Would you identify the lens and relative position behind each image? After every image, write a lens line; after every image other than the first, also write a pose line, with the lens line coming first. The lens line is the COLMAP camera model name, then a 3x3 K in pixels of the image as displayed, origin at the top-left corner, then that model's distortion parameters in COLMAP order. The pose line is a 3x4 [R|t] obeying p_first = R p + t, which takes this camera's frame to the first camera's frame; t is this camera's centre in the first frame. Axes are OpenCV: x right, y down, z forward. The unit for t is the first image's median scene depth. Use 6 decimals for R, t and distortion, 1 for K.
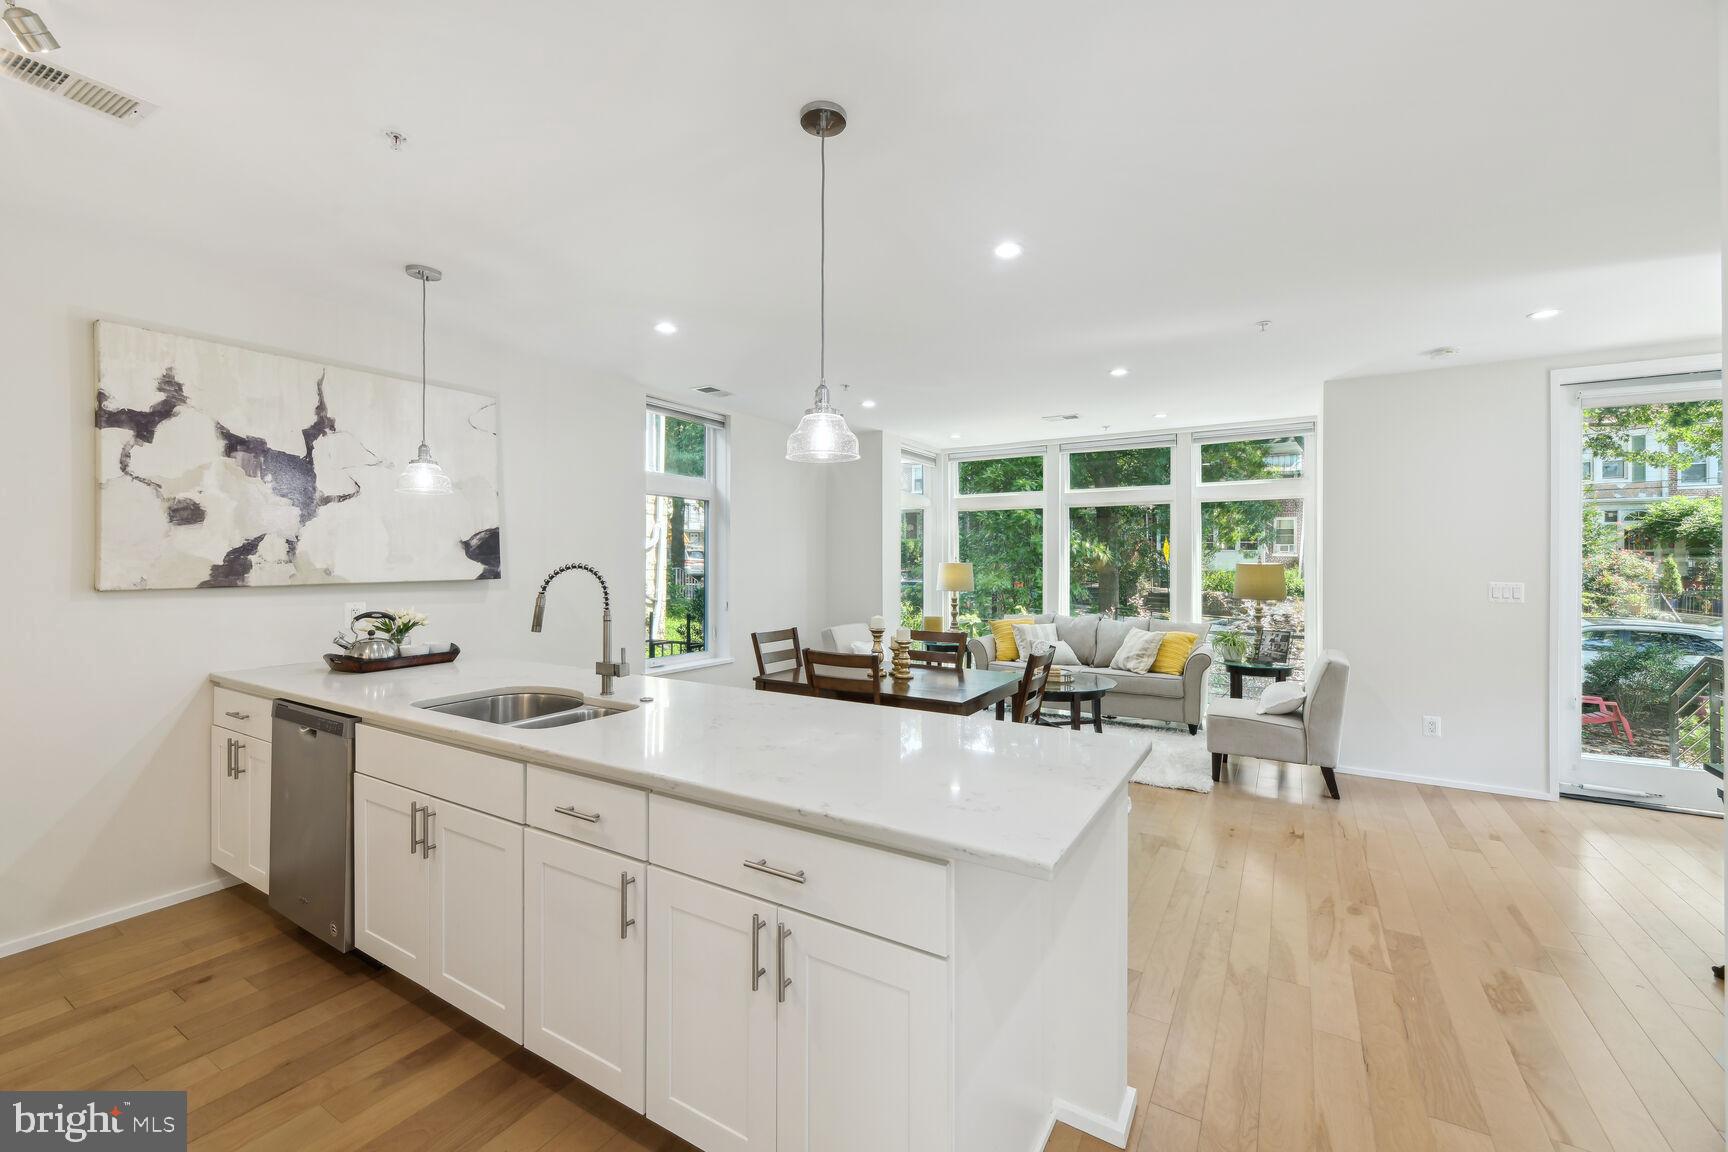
lens RADIAL K [[713.9, 0, 872.5], [0, 713.9, 557.8], [0, 0, 1]] dist [-0.004376, 0.000985]
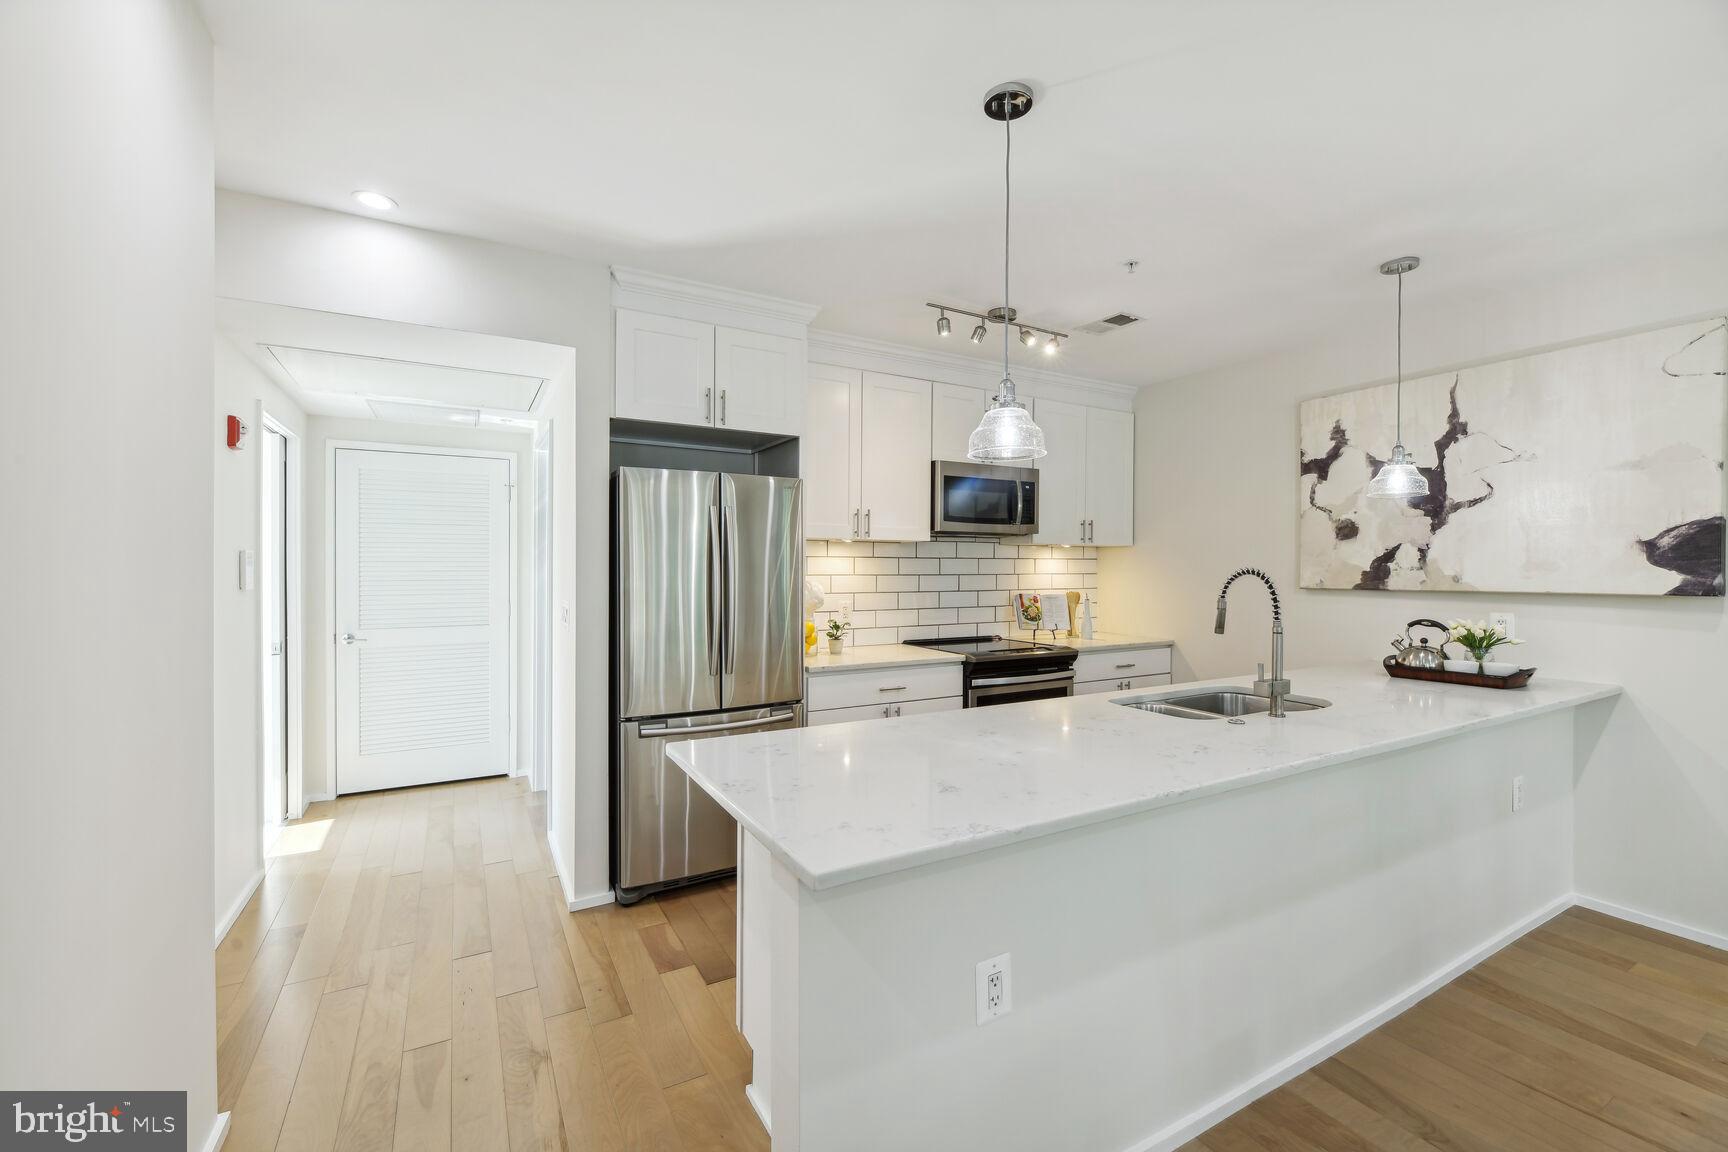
lens RADIAL K [[713.9, 0, 864.7], [0, 713.9, 574.6], [0, 0, 1]] dist [-0.004376, 0.000985]
pose [[-0.494934, 0.004242, -0.868920, 0.547968], [-0.002319, 0.999978, 0.006202, 0.010023], [0.868927, 0.005085, -0.494913, 0.837934]]
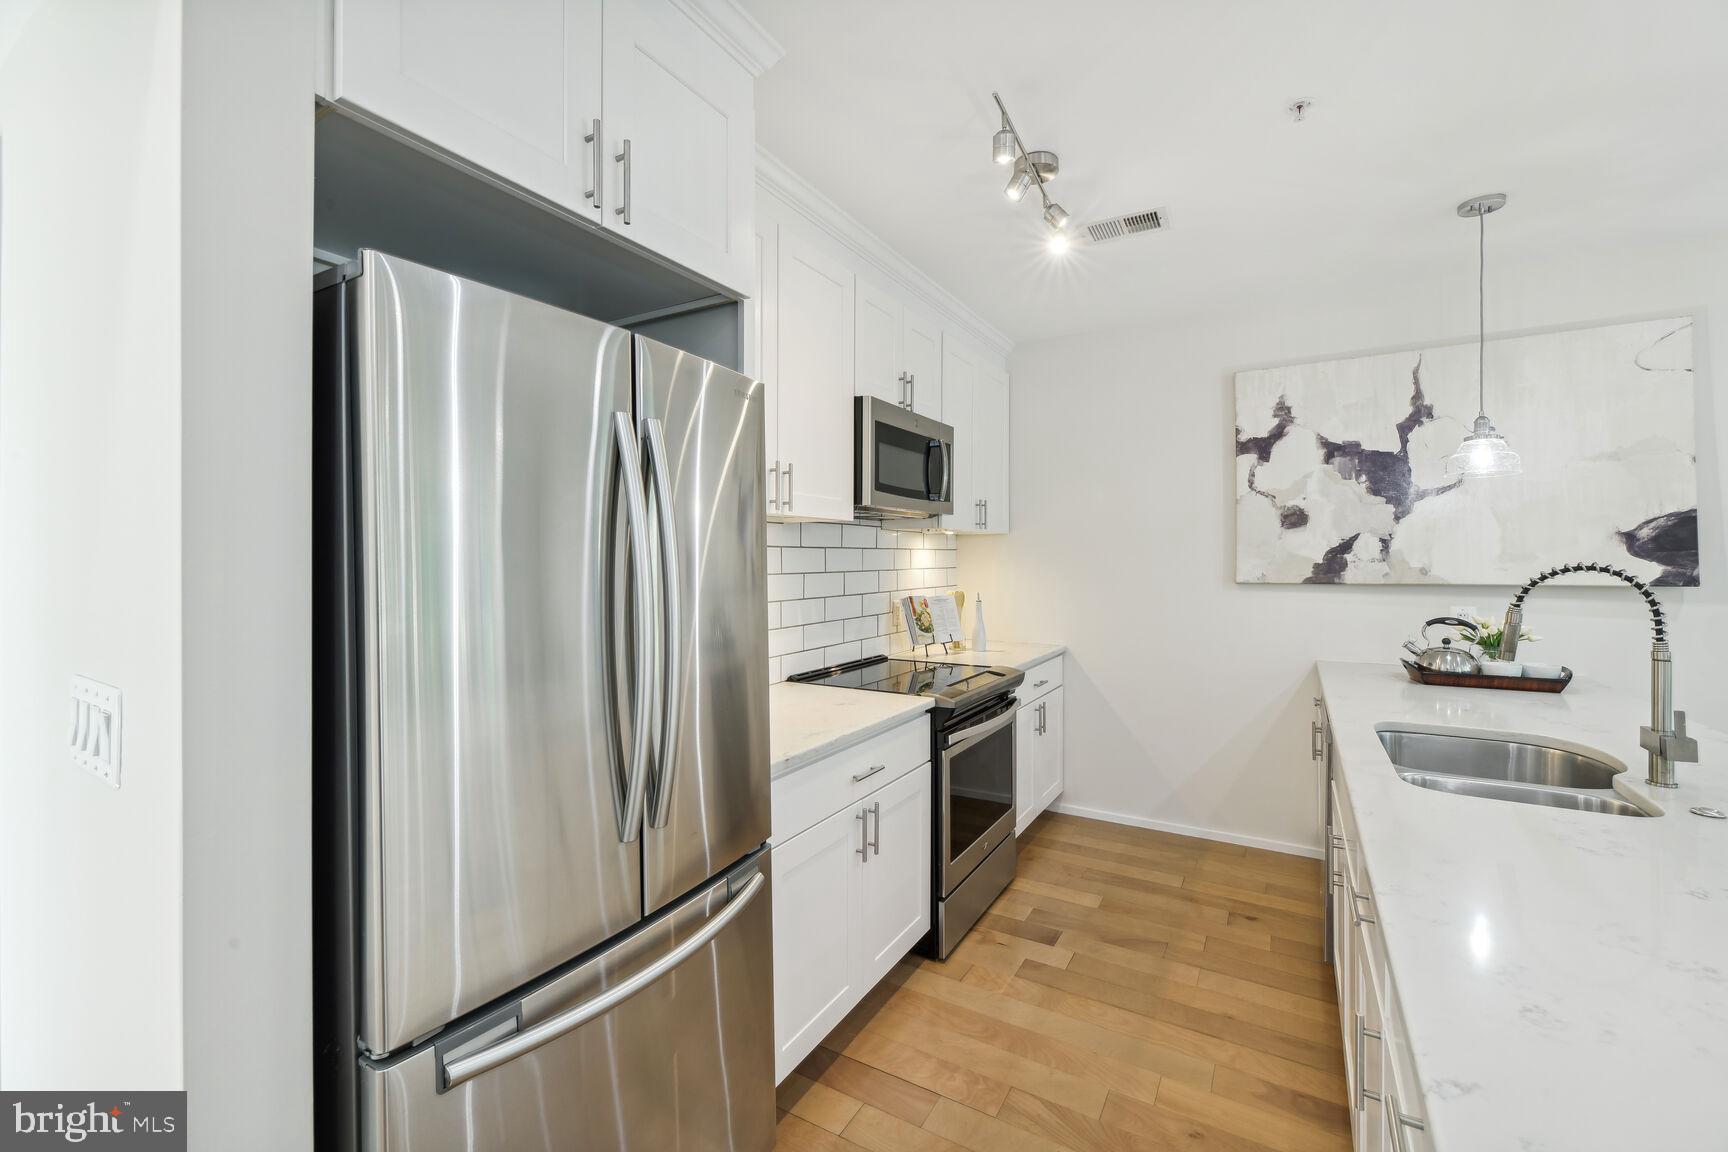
lens RADIAL K [[713.9, 0, 868.5], [0, 713.9, 563.6], [0, 0, 1]] dist [-0.004376, 0.000985]
pose [[0.002907, 0.003930, -0.999988, 0.178760], [0.004344, 0.999983, 0.003942, 0.002932], [0.999986, -0.004356, 0.002890, 0.292176]]
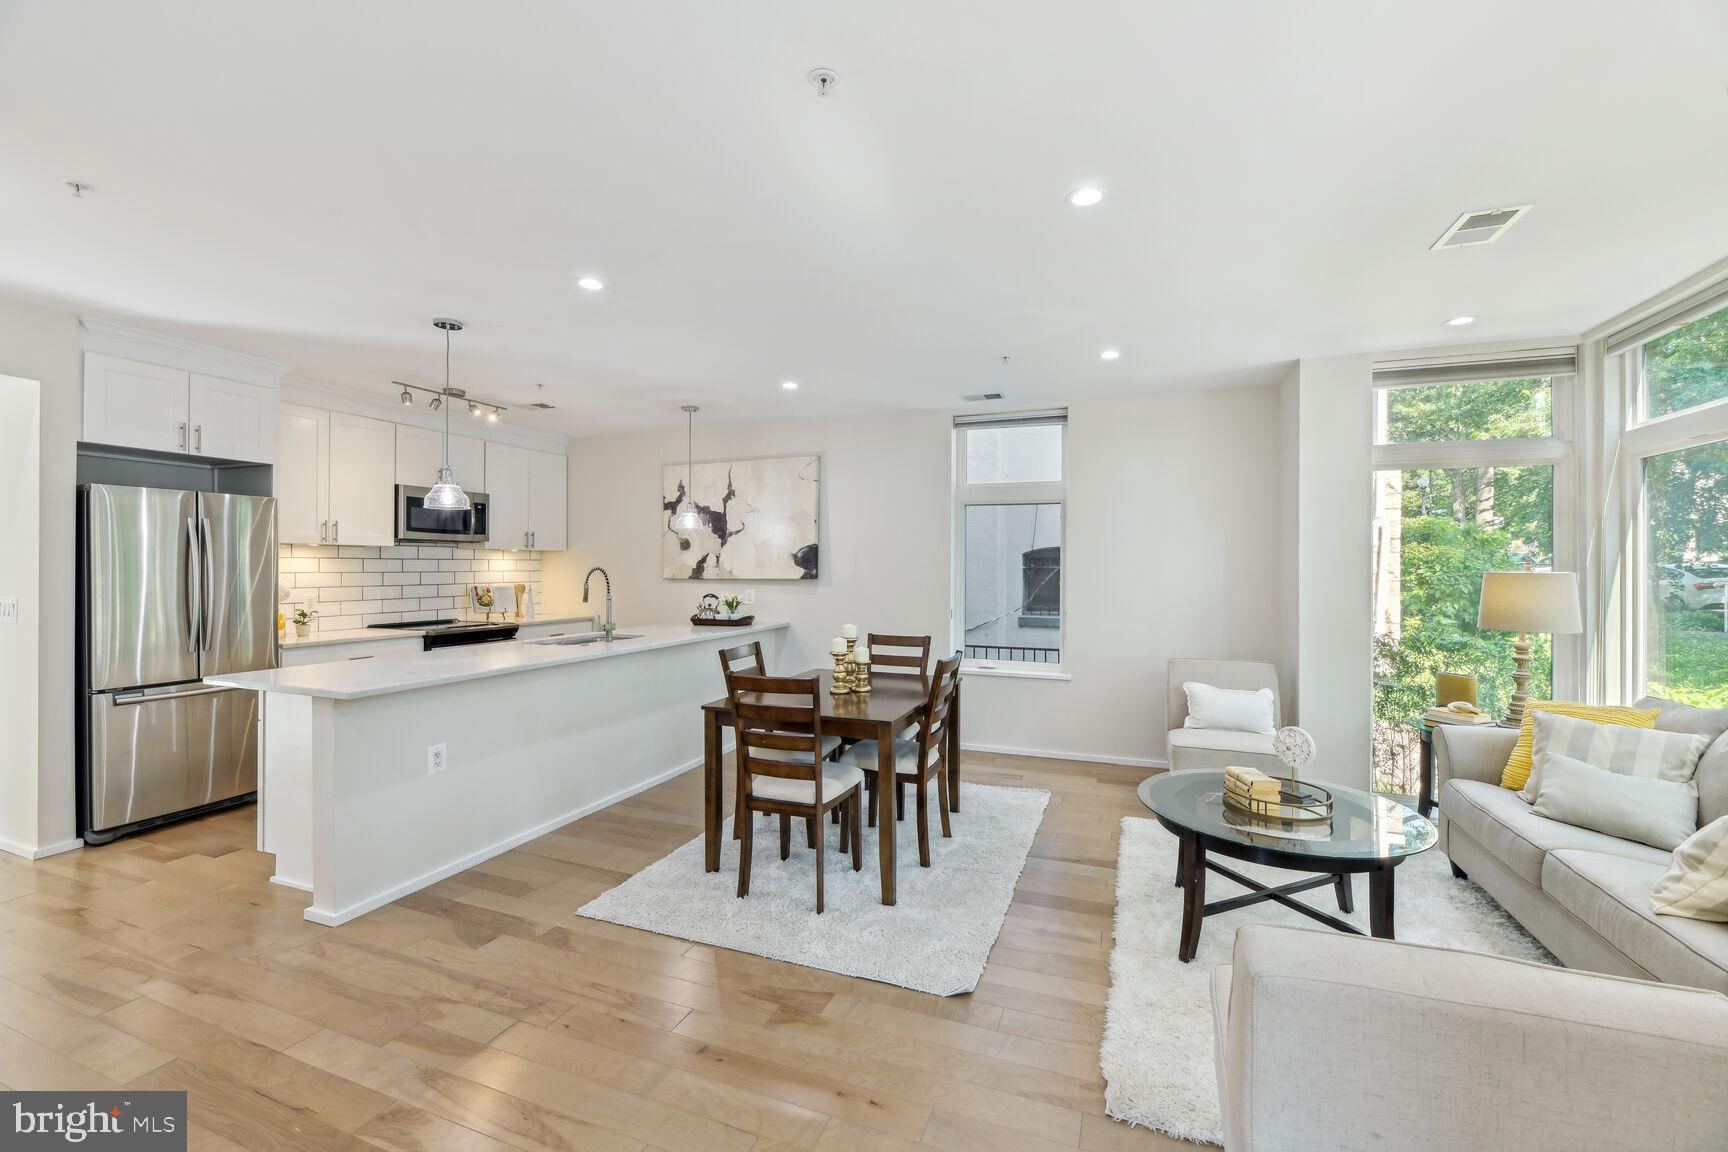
lens RADIAL K [[713.9, 0, 873.4], [0, 713.9, 568.0], [0, 0, 1]] dist [-0.004376, 0.000985]
pose [[0.175486, -0.000967, -0.984481, 1.234810], [0.000118, 1.000000, -0.000961, 0.010707], [0.984482, 0.000052, 0.175487, 1.125356]]
